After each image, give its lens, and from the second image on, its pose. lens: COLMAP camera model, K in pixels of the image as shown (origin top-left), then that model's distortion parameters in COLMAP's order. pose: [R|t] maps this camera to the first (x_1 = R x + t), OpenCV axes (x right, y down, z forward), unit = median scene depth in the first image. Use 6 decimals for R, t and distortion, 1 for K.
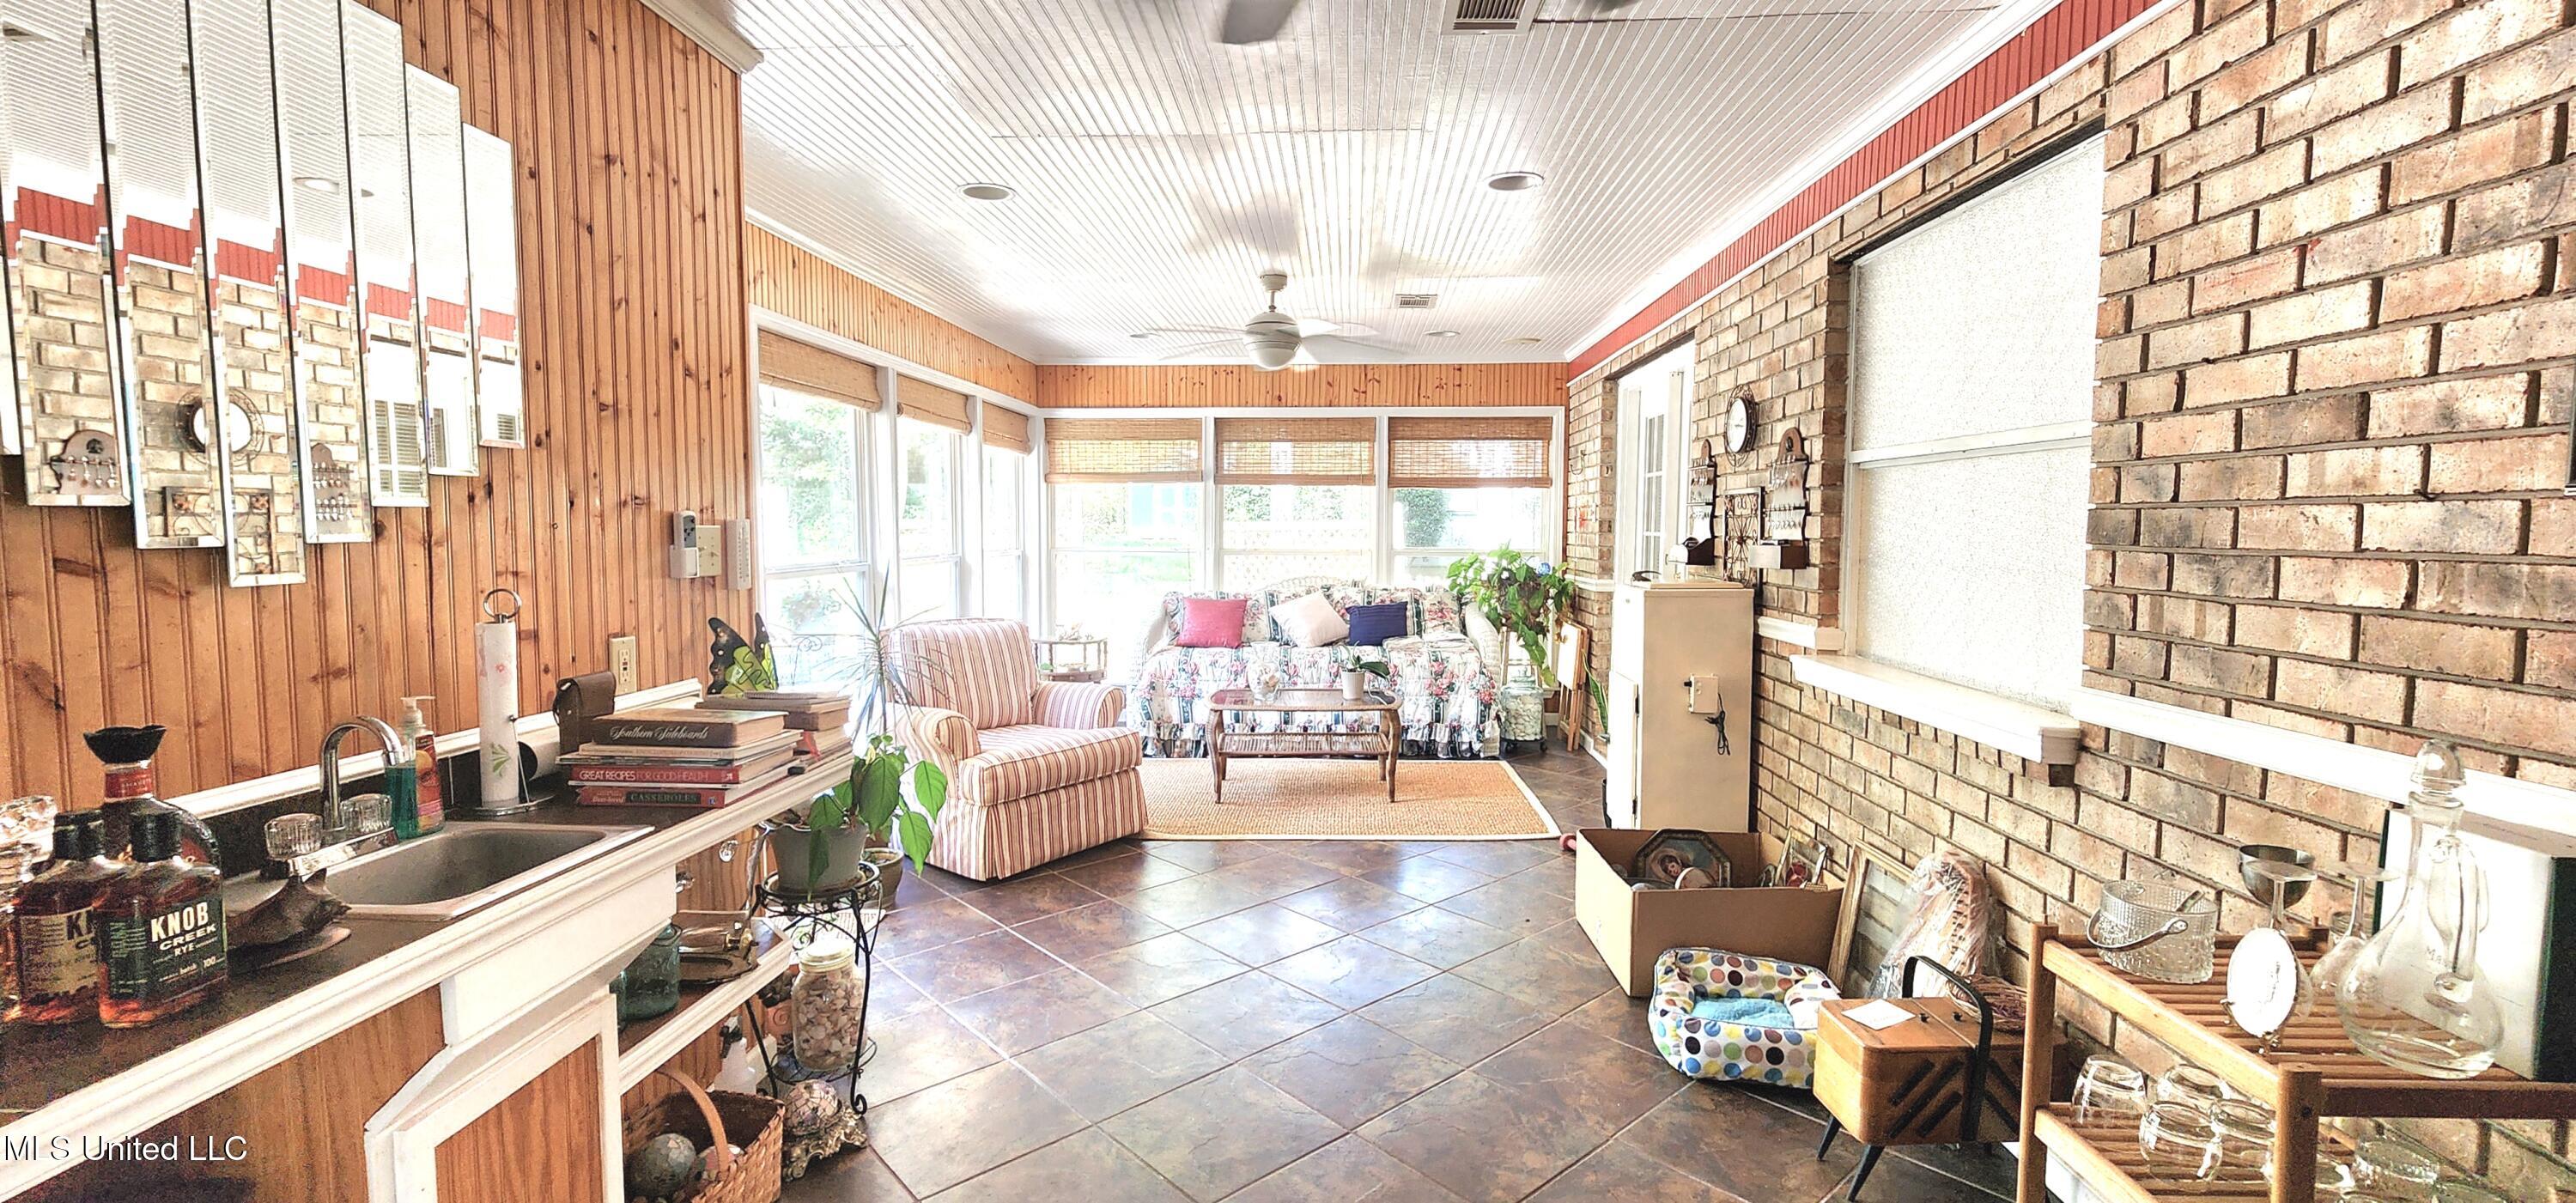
lens RADIAL K [[1140.9, 0, 1291.0], [0, 1140.9, 603.7], [0, 0, 1]] dist [0.004396, 0.000556]
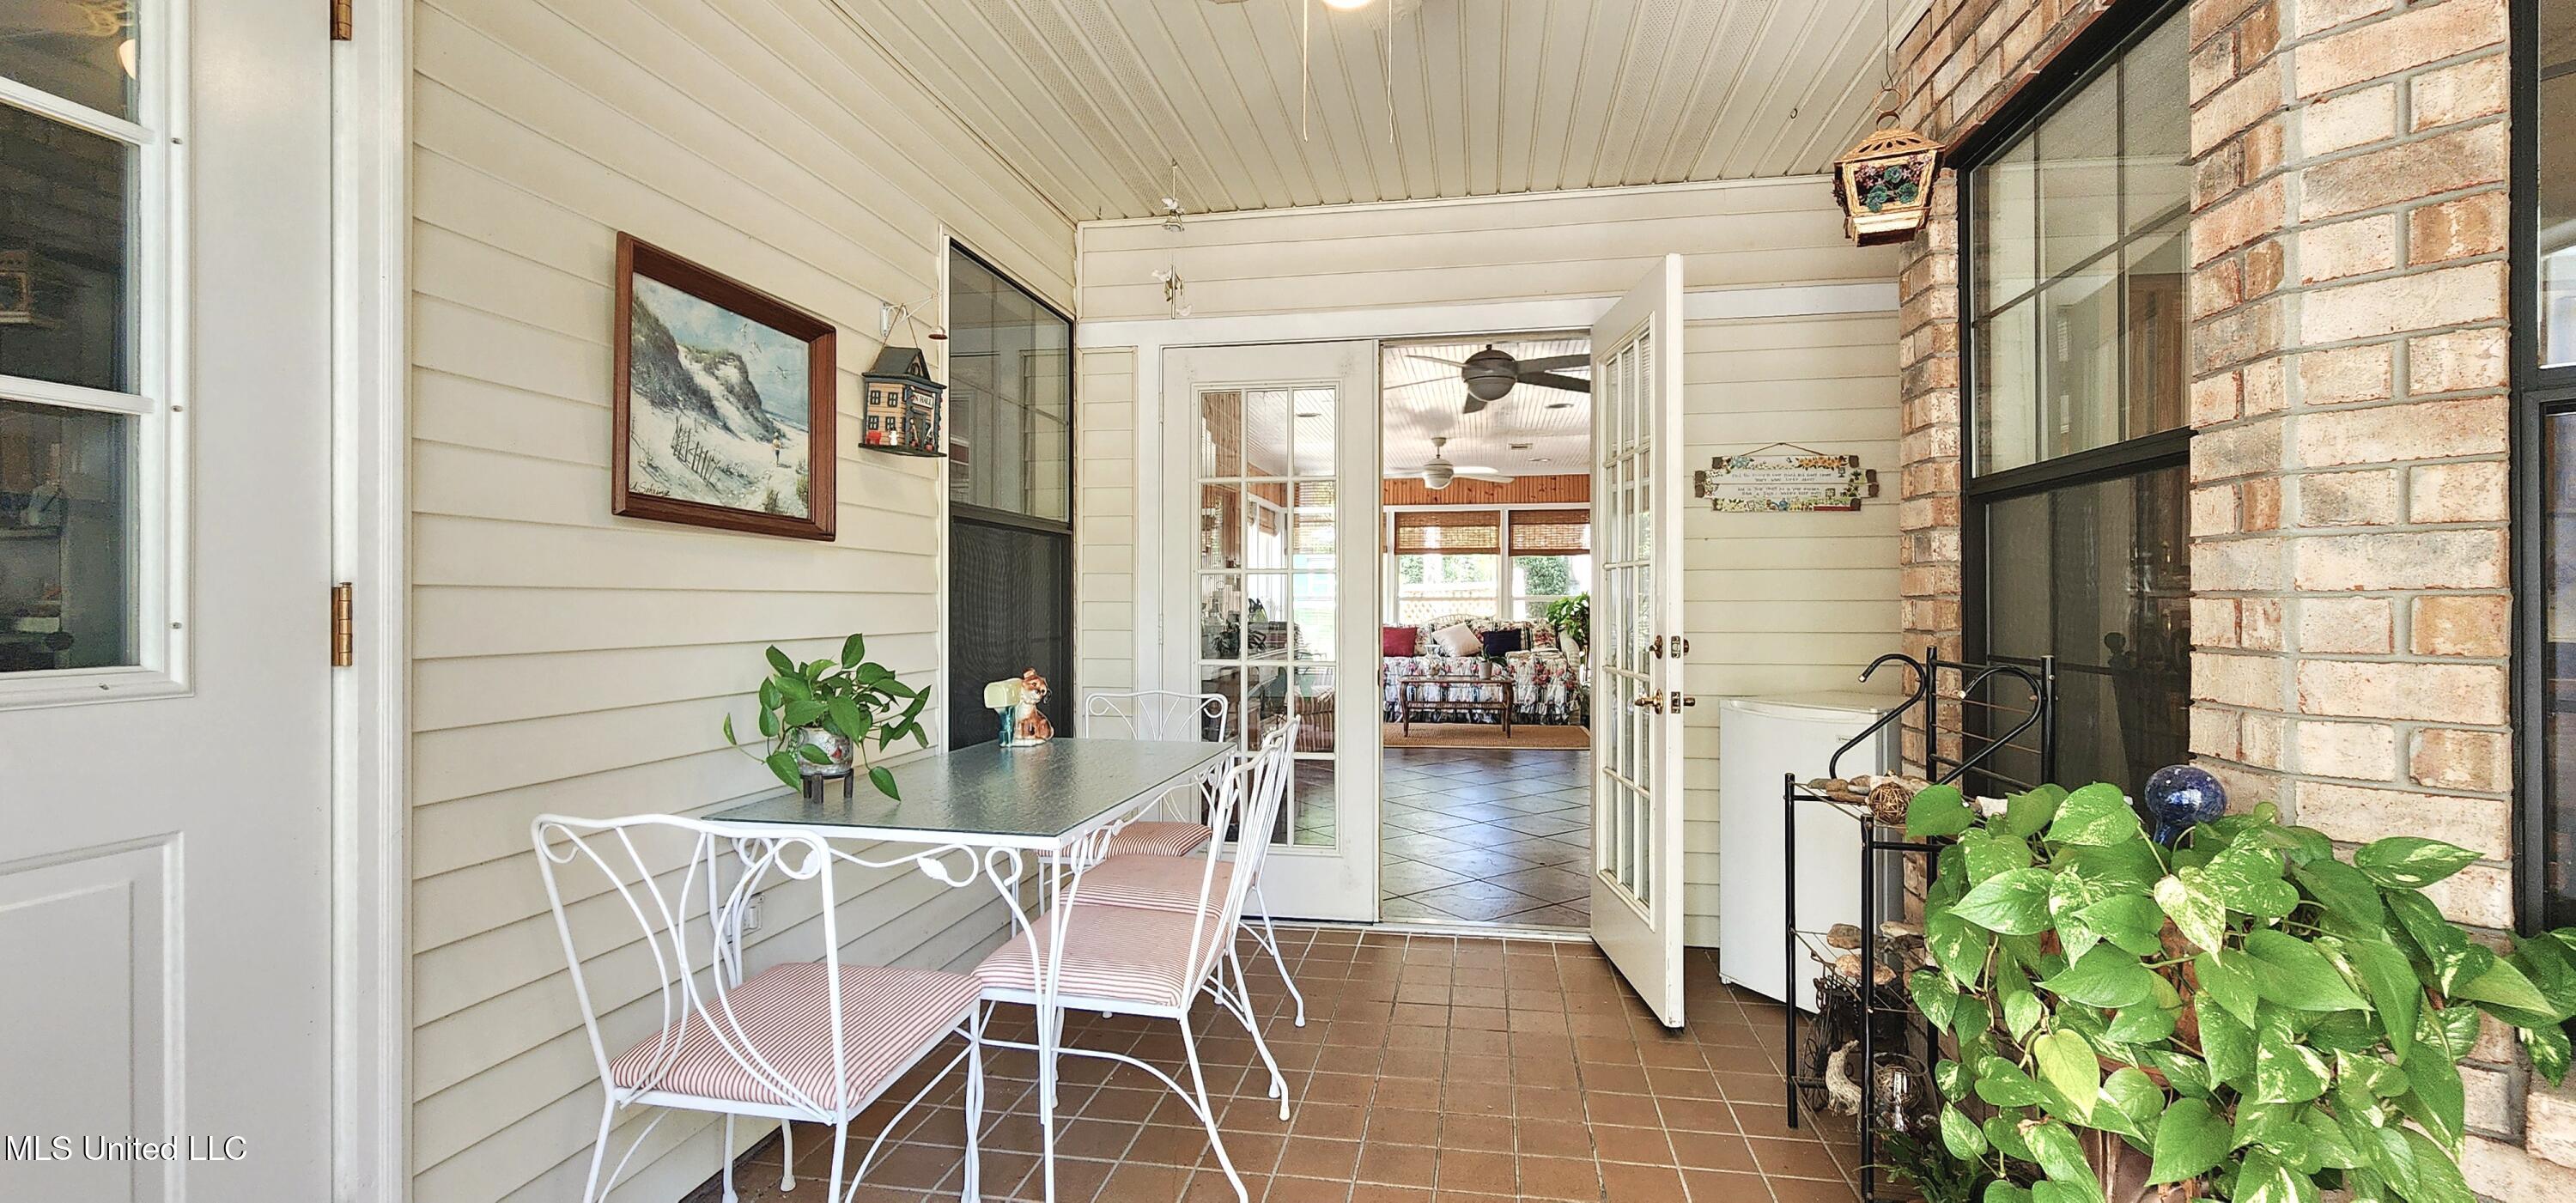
lens RADIAL K [[1140.9, 0, 1270.0], [0, 1140.9, 594.1], [0, 0, 1]] dist [0.004396, 0.000556]
pose [[0.990963, -0.000550, -0.134136, -0.030984], [-0.009466, 0.997212, -0.074018, 0.075741], [0.133803, 0.074619, 0.988195, -0.636212]]
